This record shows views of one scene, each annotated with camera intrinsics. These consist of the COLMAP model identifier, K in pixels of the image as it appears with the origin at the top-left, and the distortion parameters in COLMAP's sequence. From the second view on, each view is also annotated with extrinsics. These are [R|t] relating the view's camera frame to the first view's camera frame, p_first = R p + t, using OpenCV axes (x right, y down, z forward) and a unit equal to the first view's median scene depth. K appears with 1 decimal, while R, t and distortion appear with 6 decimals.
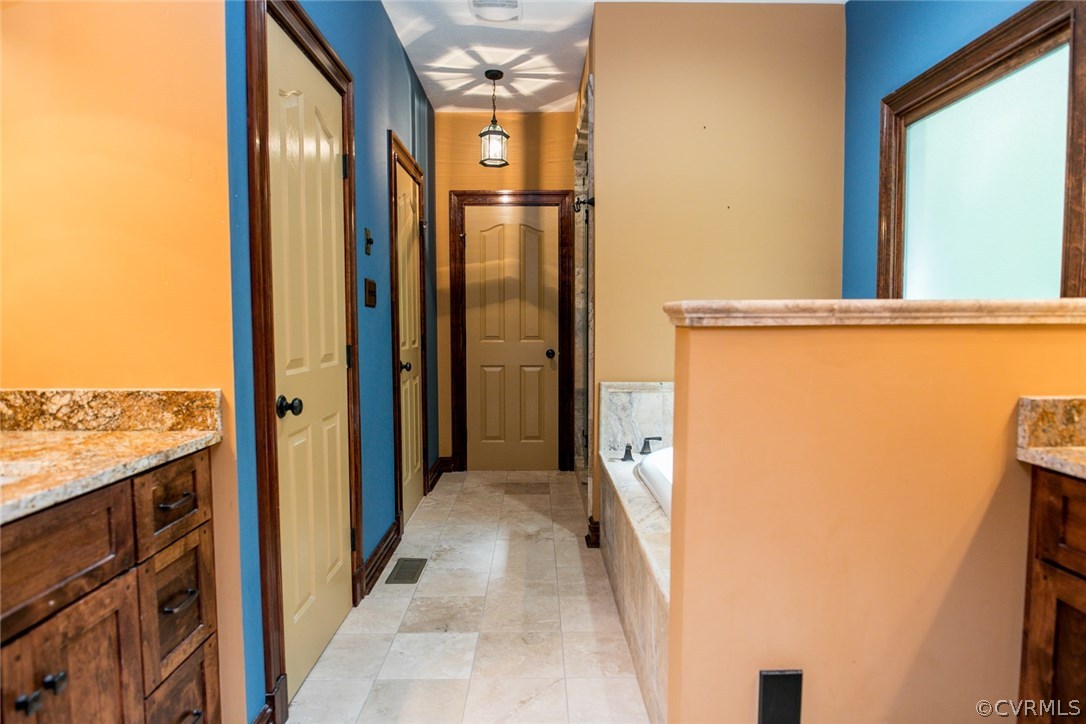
lens RADIAL K [[625.4, 0, 547.4], [0, 625.4, 360.4], [0, 0, 1]] dist [-0.013819, -0.001561]
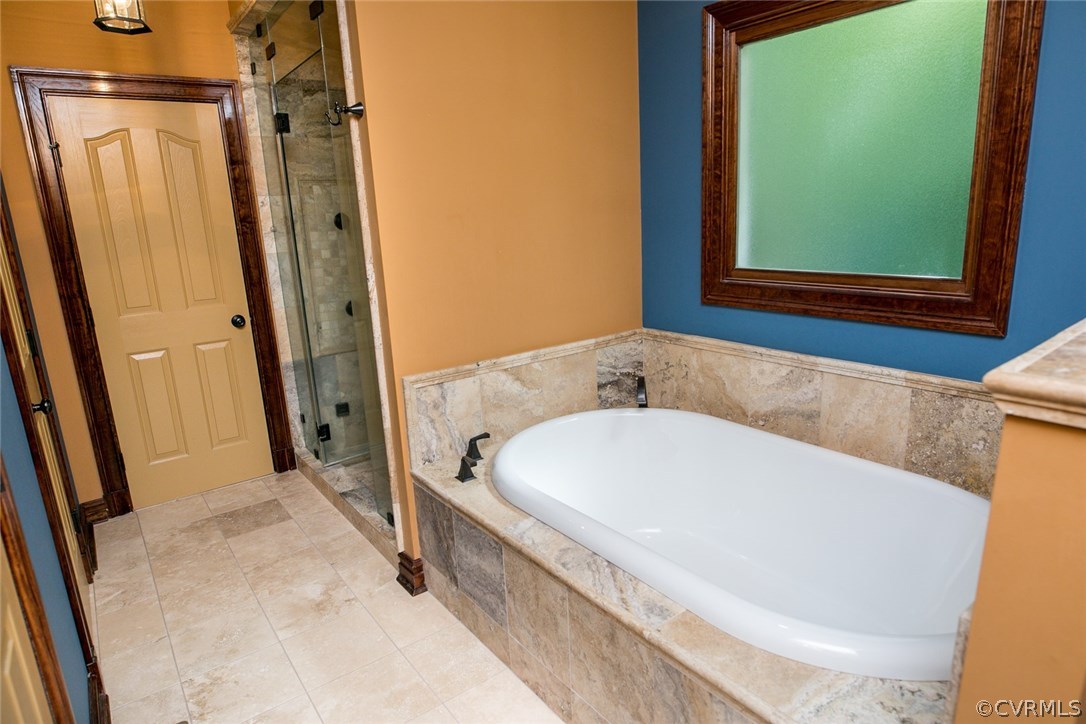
lens RADIAL K [[625.4, 0, 540.3], [0, 625.4, 361.1], [0, 0, 1]] dist [-0.013819, -0.001561]
pose [[0.811402, -0.168991, 0.559526, -0.179730], [0.082254, 0.980779, 0.176938, -0.094636], [-0.578672, -0.097544, 0.809706, 0.331720]]
